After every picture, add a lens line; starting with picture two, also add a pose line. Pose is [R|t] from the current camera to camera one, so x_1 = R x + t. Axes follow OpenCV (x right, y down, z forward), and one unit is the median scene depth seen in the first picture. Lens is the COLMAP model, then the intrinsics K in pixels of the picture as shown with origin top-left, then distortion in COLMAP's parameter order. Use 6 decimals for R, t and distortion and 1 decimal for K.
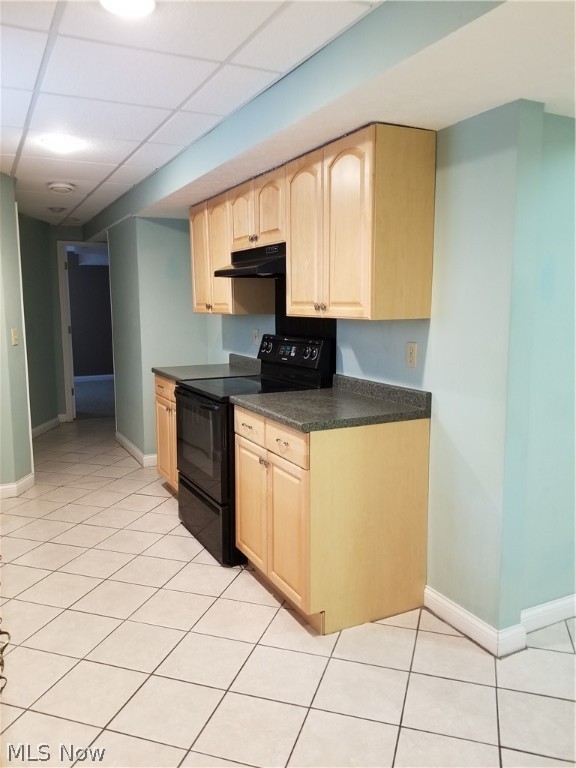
lens RADIAL K [[597.6, 0, 288.0], [0, 597.6, 384.0], [0, 0, 1]] dist [0.098674, -0.182338]
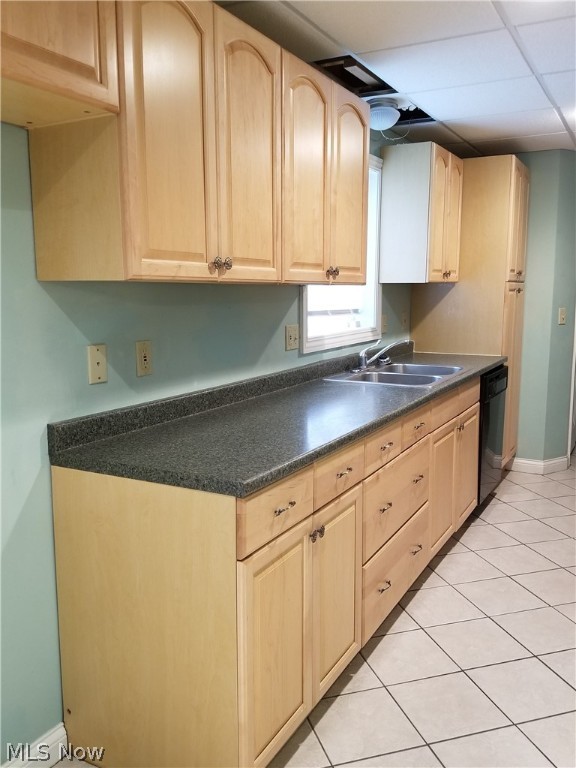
lens RADIAL K [[657.7, 0, 288.0], [0, 657.7, 391.1], [0, 0, 1]] dist [0.095027, -0.184597]
pose [[0.565357, 0.129999, -0.814538, 0.254433], [-0.106564, 0.990738, 0.084156, 0.000069], [0.817934, 0.039222, 0.573974, 0.016420]]
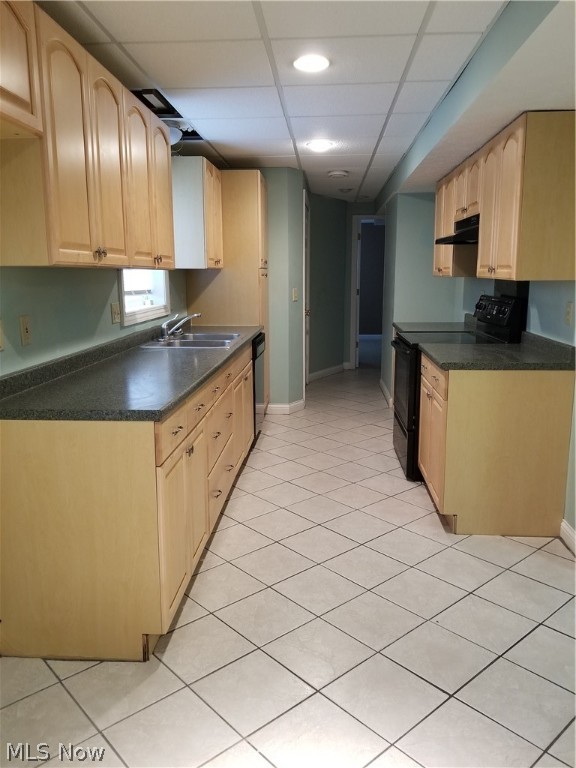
lens RADIAL K [[597.6, 0, 288.0], [0, 597.6, 384.0], [0, 0, 1]] dist [0.098674, -0.182338]
pose [[0.859966, 0.094625, -0.501501, 0.272605], [-0.066497, 0.995059, 0.073725, 0.027459], [0.506000, -0.030053, 0.862010, -0.186536]]
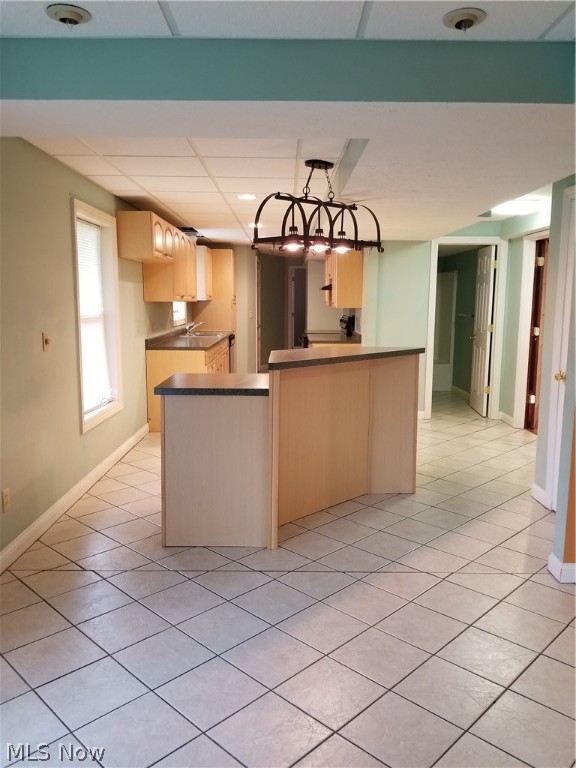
lens RADIAL K [[597.6, 0, 288.0], [0, 597.6, 384.0], [0, 0, 1]] dist [0.098674, -0.182338]
pose [[0.891905, 0.074709, -0.446009, 0.945693], [-0.069908, 0.997182, 0.027234, 0.151334], [0.446786, 0.006889, 0.894614, -1.307956]]
